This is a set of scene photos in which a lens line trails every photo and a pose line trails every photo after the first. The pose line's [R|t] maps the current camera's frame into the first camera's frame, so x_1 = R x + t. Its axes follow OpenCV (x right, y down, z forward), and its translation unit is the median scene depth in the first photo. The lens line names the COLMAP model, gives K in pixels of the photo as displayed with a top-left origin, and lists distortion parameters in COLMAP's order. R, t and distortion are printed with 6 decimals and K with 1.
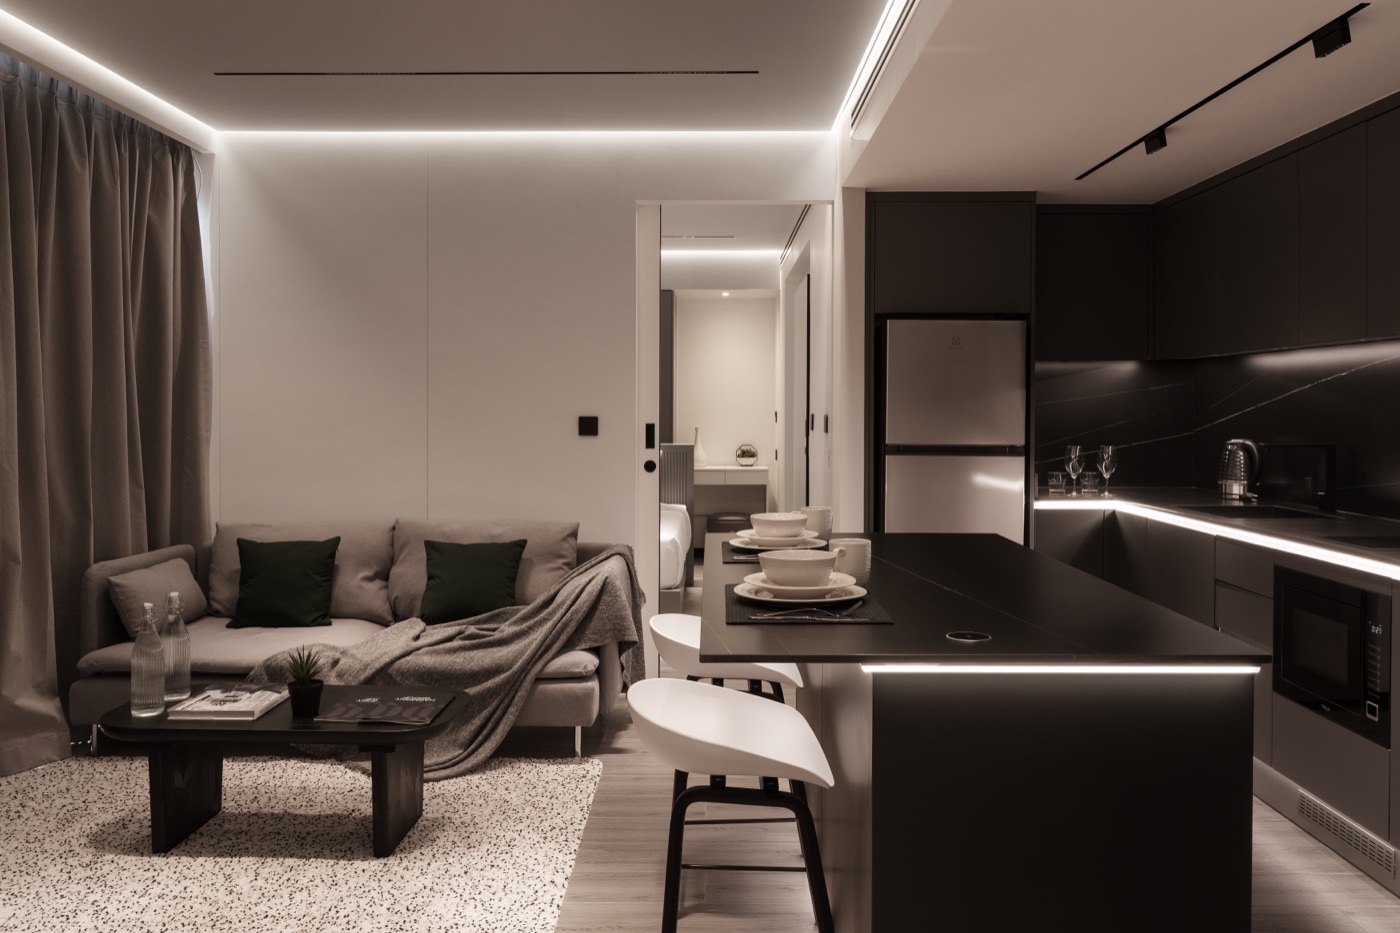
lens RADIAL K [[1140.9, 0, 698.3], [0, 1140.9, 431.3], [0, 0, 1]] dist [0.035763, 0.000843]
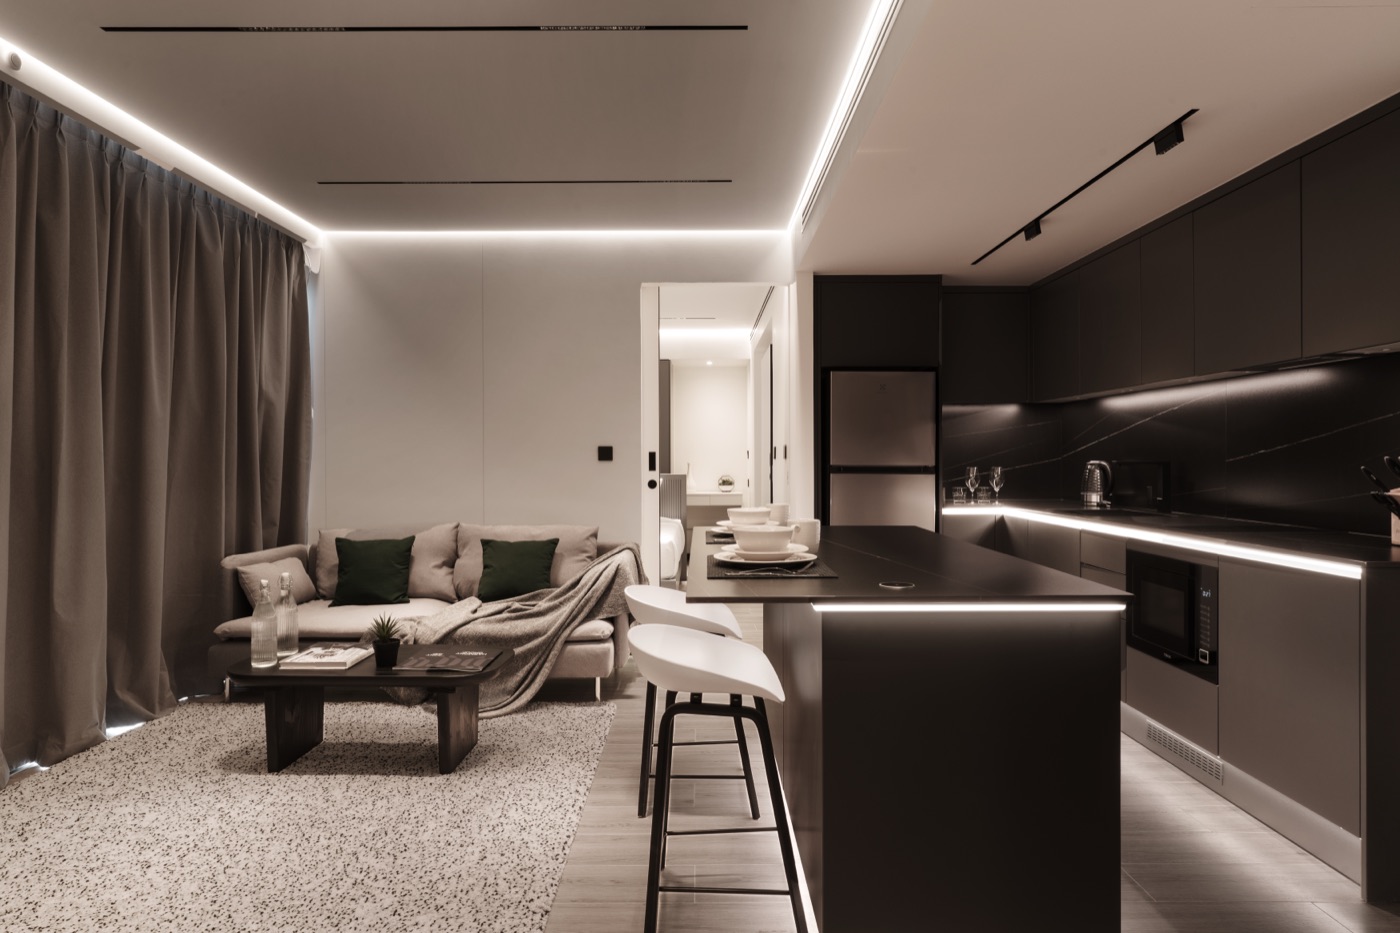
lens RADIAL K [[848.2, 0, 695.6], [0, 848.2, 465.2], [0, 0, 1]] dist [0.040465, 0.000454]
pose [[0.999966, -0.005430, 0.006133, 0.002713], [0.005482, 0.999949, -0.008482, 0.022260], [-0.006087, 0.008515, 0.999945, 0.020119]]
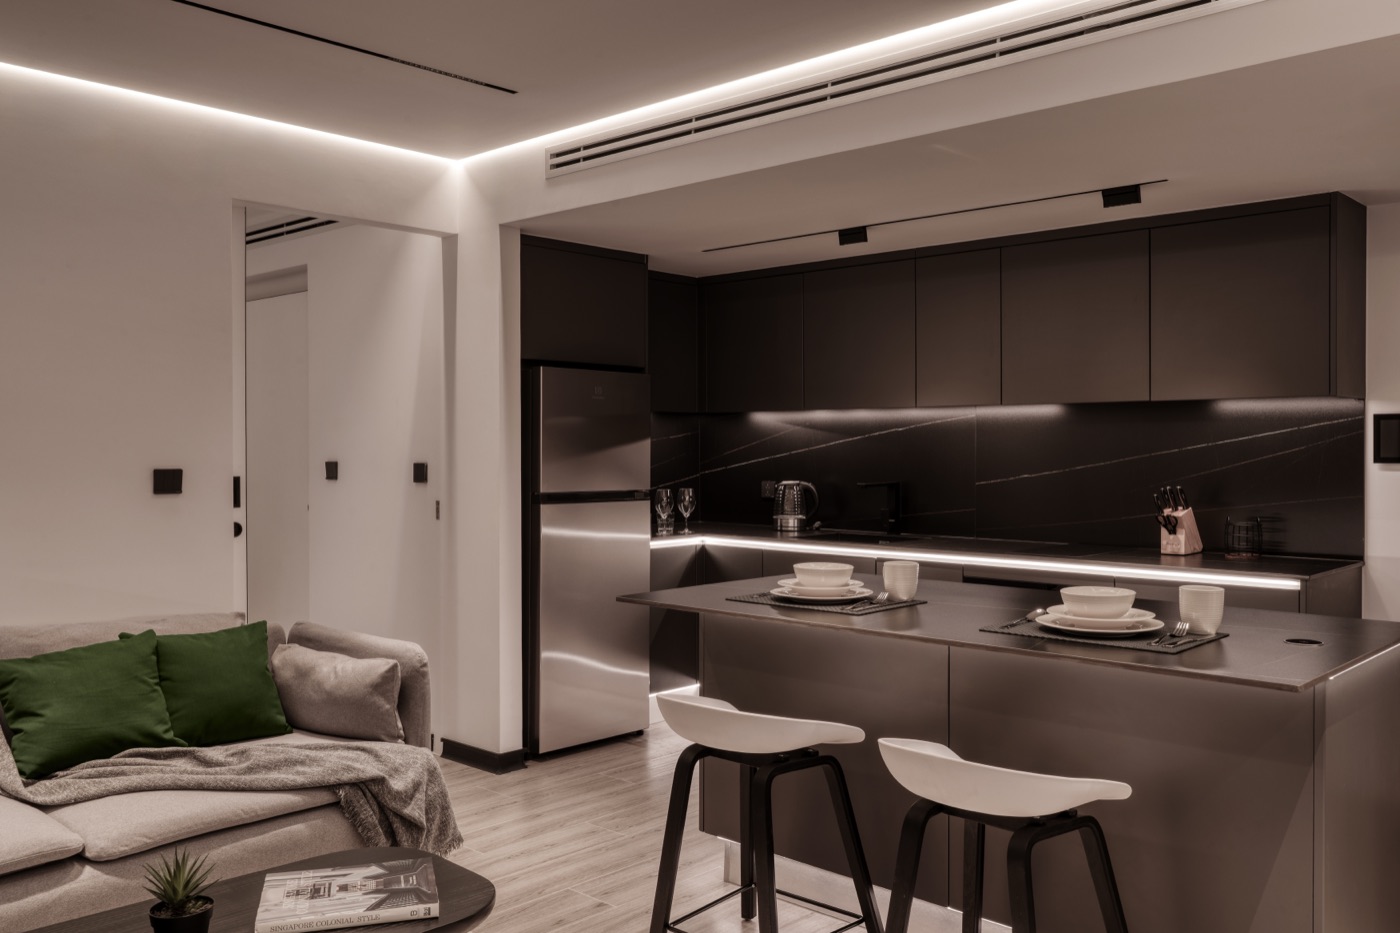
lens RADIAL K [[1140.9, 0, 702.2], [0, 1140.9, 462.9], [0, 0, 1]] dist [0.035763, 0.000843]
pose [[0.671465, -0.013496, 0.740913, -0.582780], [0.013701, 0.999889, 0.005797, -0.023296], [-0.740910, 0.006259, 0.671576, 0.295051]]
